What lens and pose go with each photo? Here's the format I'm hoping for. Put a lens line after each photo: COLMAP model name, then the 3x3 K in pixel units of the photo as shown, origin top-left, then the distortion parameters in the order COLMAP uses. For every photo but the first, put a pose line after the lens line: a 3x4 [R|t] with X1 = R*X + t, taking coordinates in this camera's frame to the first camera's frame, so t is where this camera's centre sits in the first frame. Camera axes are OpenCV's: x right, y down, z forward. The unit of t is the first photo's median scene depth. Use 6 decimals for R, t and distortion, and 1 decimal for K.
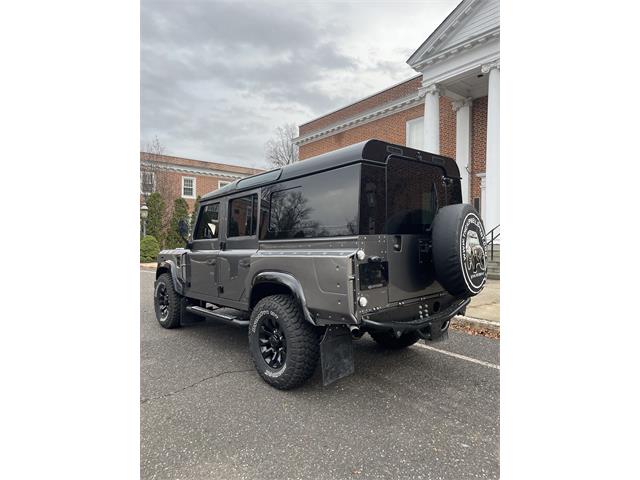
lens RADIAL K [[367.7, 0, 319.1], [0, 367.7, 239.9], [0, 0, 1]] dist [0.018134, -0.000635]
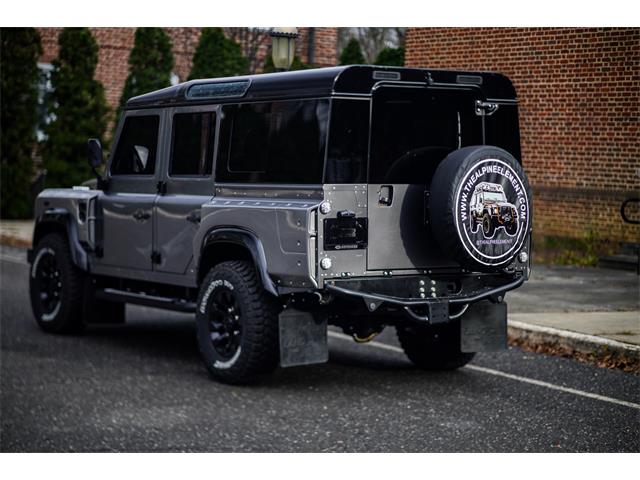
lens RADIAL K [[1695.3, 0, 320.4], [0, 1695.3, 239.7], [0, 0, 1]] dist [-0.032185, -0.241365]
pose [[0.988954, 0.043469, -0.141704, 0.556255], [-0.036557, 0.998028, 0.051024, -0.071108], [0.143643, -0.045280, 0.988593, -2.415167]]
